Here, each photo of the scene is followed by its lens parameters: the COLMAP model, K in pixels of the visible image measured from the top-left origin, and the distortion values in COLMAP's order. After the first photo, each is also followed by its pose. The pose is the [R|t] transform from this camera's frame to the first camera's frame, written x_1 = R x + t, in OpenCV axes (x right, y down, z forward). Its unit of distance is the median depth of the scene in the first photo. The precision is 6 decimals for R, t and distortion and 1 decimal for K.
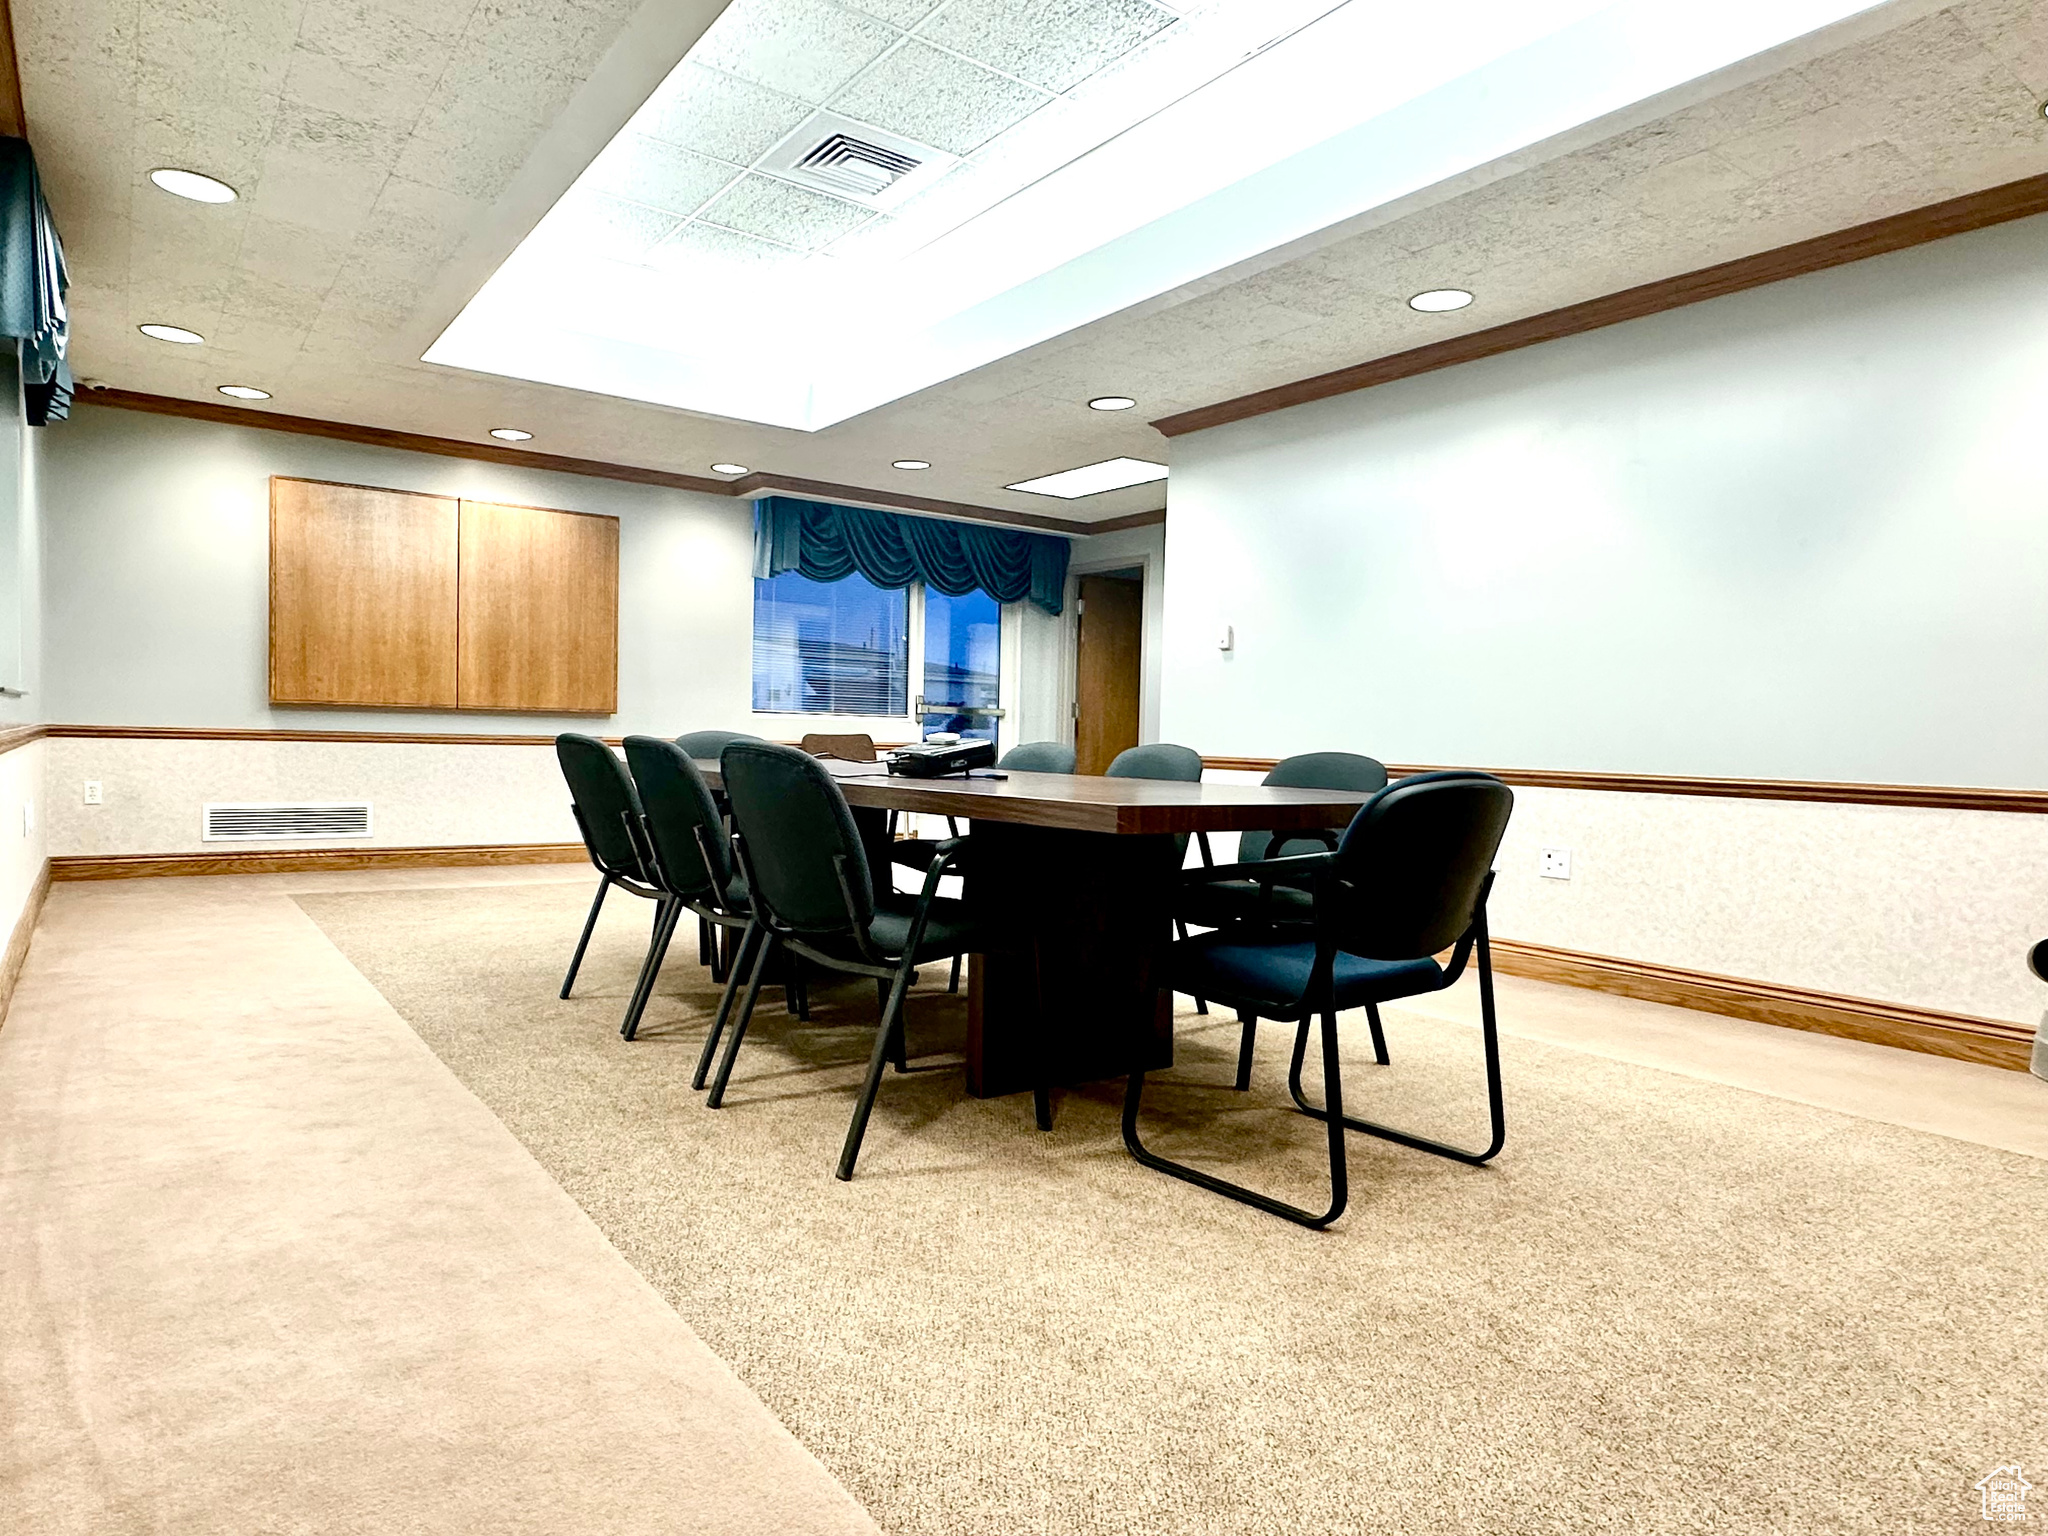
lens RADIAL K [[1225.6, 0, 1022.4], [0, 1225.6, 829.0], [0, 0, 1]] dist [-0.022328, -0.000056]
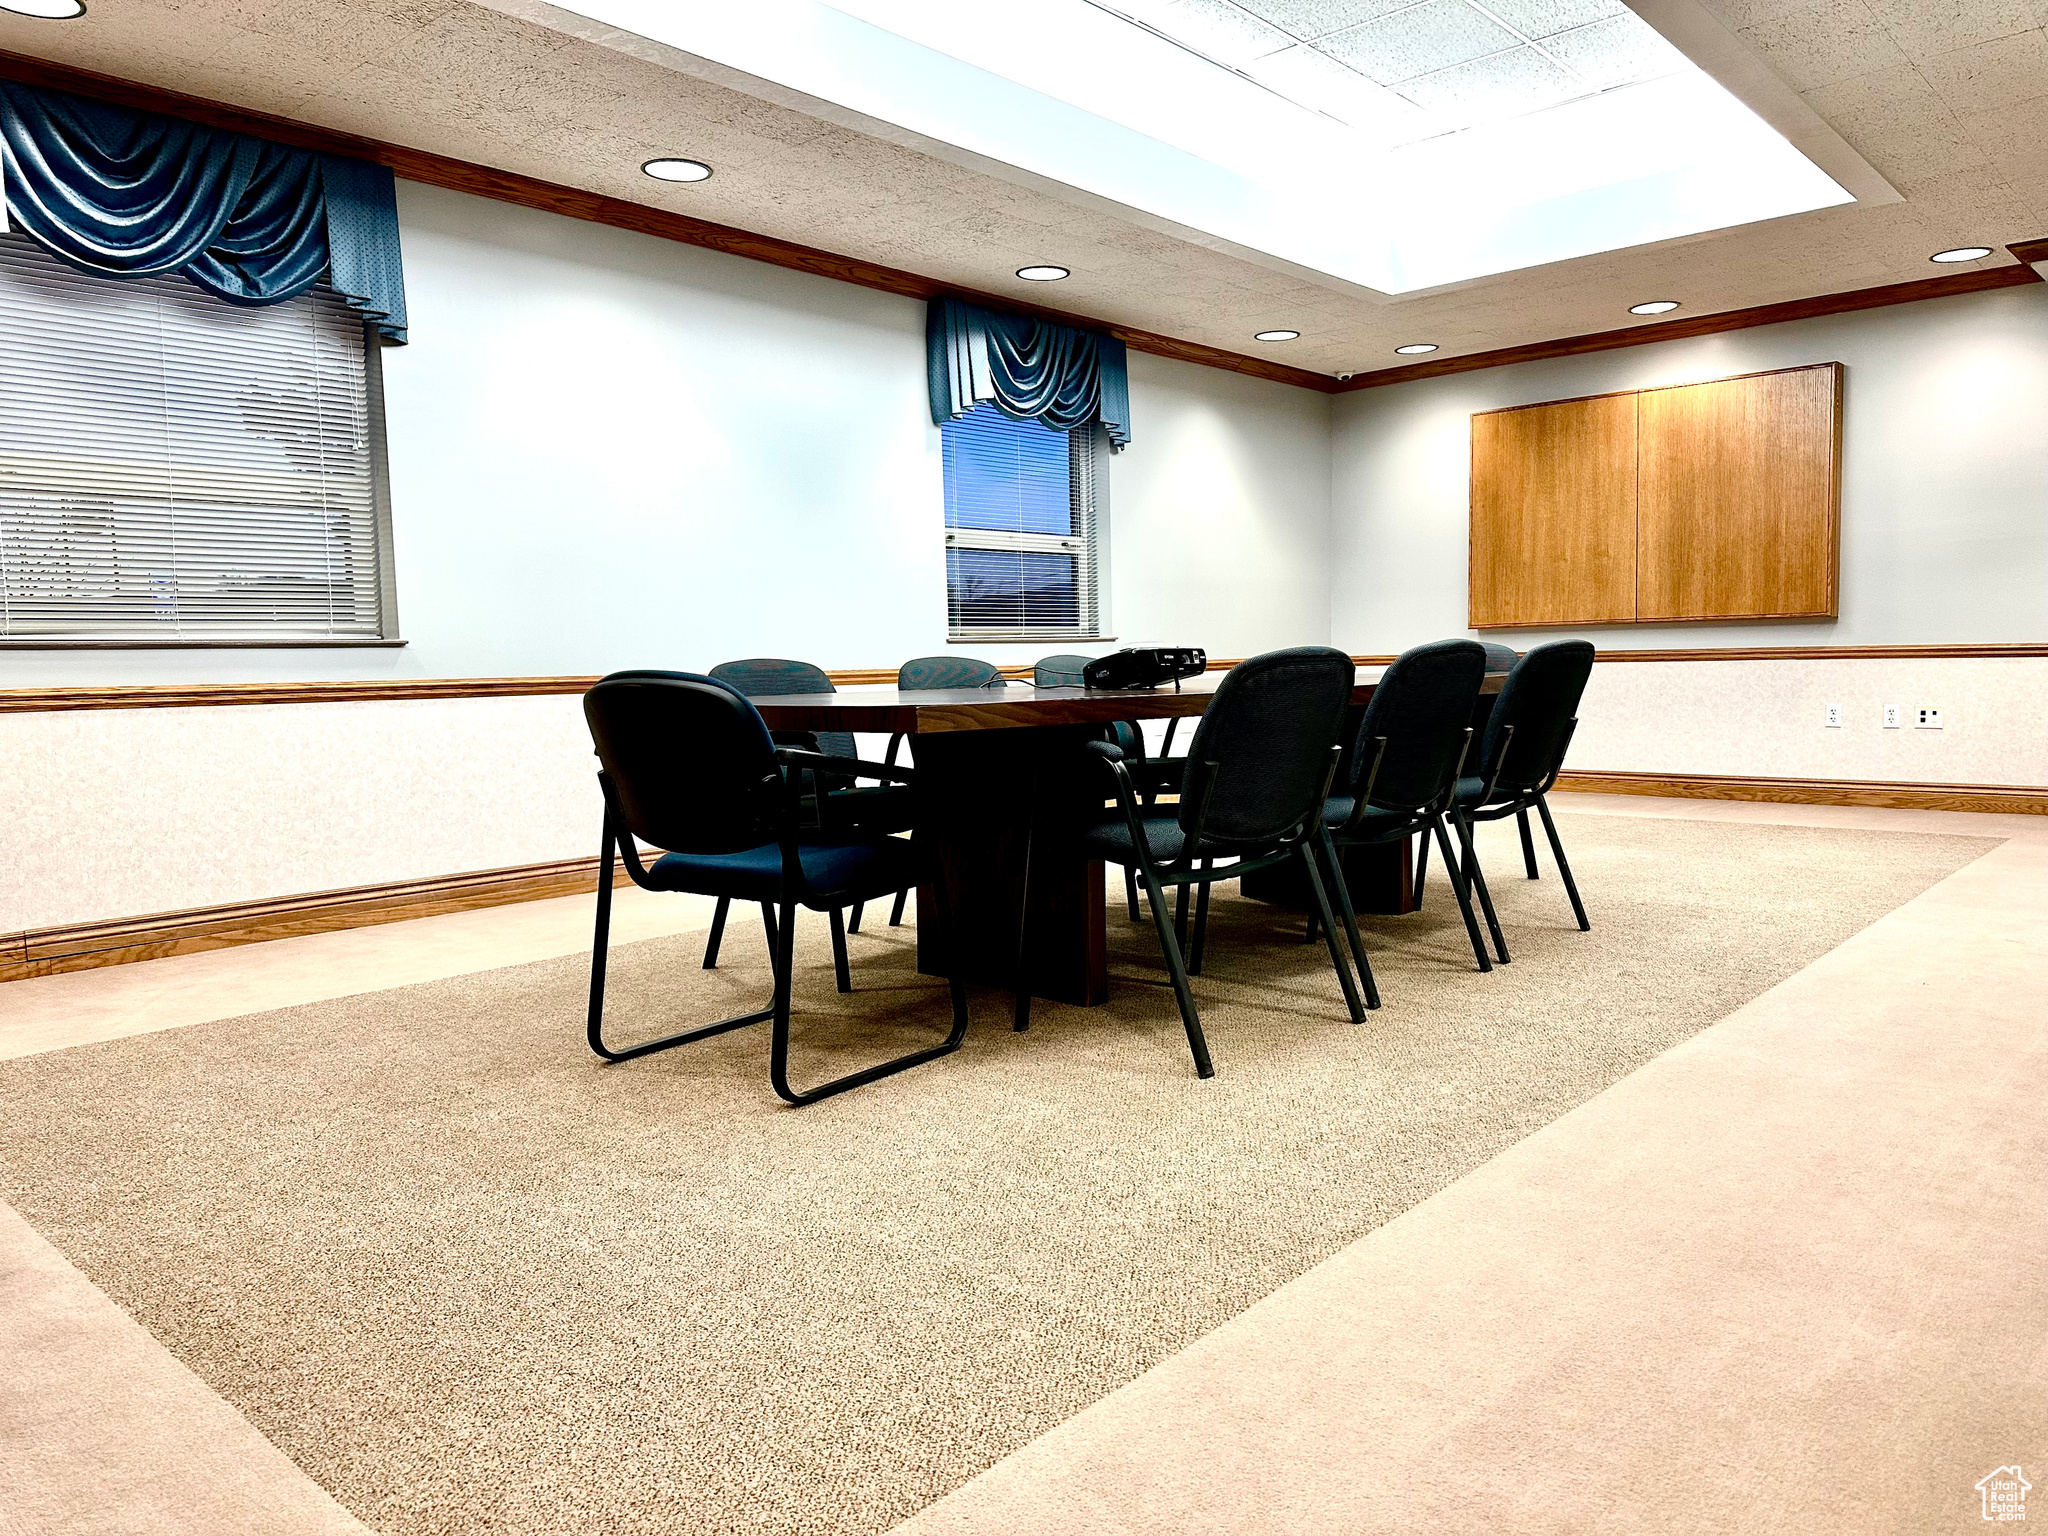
lens RADIAL K [[1430.0, 0, 1024.0], [0, 1430.0, 768.0], [0, 0, 1]] dist [0.095663, -0.129394]
pose [[0.190780, 0.043959, -0.980648, 0.522045], [-0.048180, 0.998212, 0.035373, -0.006407], [0.980450, 0.040499, 0.192556, 0.347652]]
